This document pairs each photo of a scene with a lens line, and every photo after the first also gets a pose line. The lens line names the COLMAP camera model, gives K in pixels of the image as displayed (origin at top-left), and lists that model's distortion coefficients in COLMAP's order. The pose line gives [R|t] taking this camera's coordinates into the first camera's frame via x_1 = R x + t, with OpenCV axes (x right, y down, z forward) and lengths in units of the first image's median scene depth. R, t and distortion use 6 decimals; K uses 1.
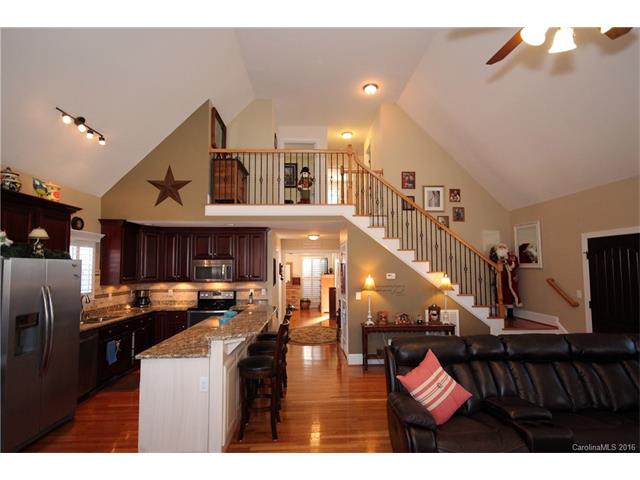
lens RADIAL K [[319.9, 0, 320.0], [0, 319.9, 240.0], [0, 0, 1]] dist [-0.000566, -0.000091]
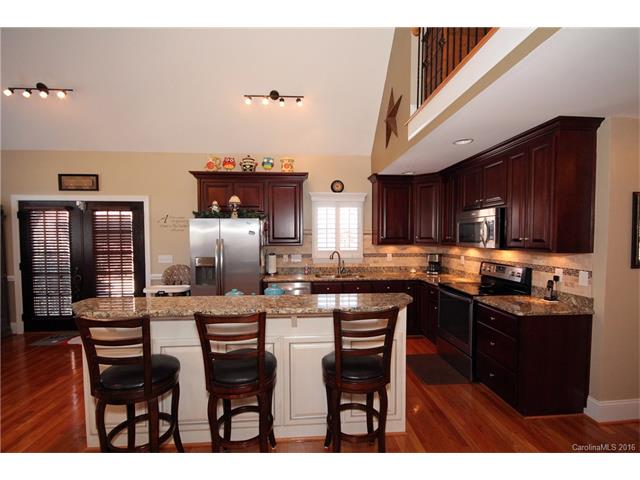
lens RADIAL K [[297.4, 0, 321.9], [0, 297.4, 246.5], [0, 0, 1]] dist [0.001647, 0.000215]
pose [[0.041566, 0.042666, -0.998224, 0.227012], [0.085556, 0.995266, 0.046102, 0.087055], [0.995466, -0.087320, 0.037719, 0.766253]]
